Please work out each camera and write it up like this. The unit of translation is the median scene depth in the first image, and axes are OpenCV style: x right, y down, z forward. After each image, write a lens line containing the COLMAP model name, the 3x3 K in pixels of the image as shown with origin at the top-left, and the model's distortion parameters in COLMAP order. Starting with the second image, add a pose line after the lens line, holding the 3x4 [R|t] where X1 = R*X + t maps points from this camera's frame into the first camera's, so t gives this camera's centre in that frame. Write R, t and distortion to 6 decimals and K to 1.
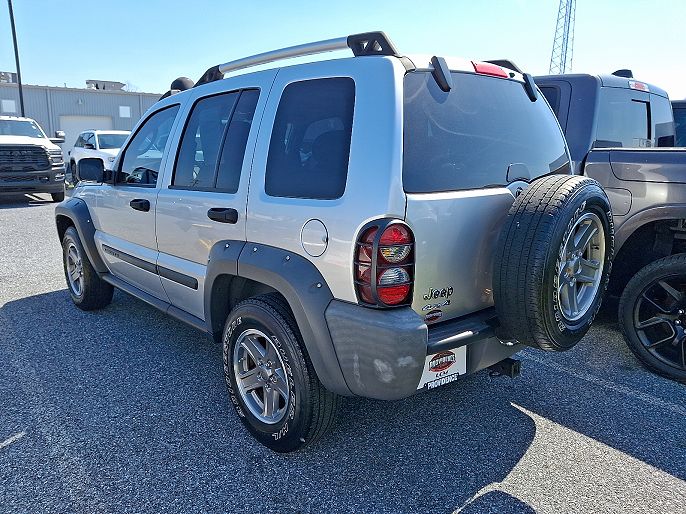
lens RADIAL K [[531.6, 0, 339.1], [0, 531.6, 258.9], [0, 0, 1]] dist [0.042503, -0.043455]
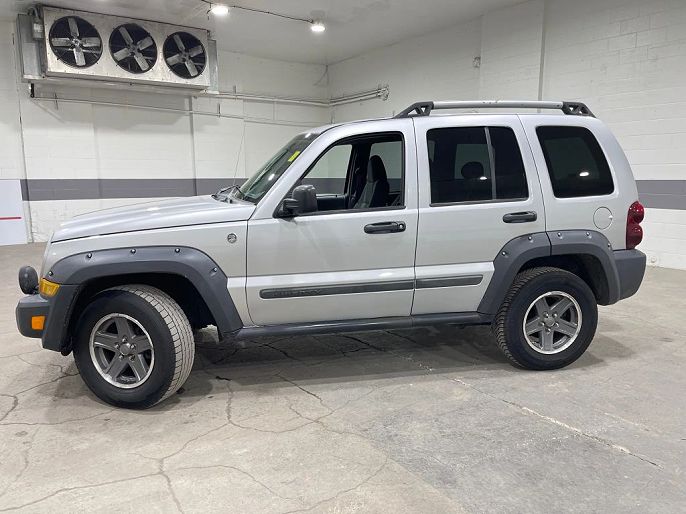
lens RADIAL K [[531.6, 0, 342.7], [0, 531.6, 260.0], [0, 0, 1]] dist [0.042503, -0.043455]
pose [[0.462204, -0.149524, 0.874077, -1.779273], [0.204975, 0.977003, 0.058743, -0.161814], [-0.862759, 0.152013, 0.482223, 0.819865]]
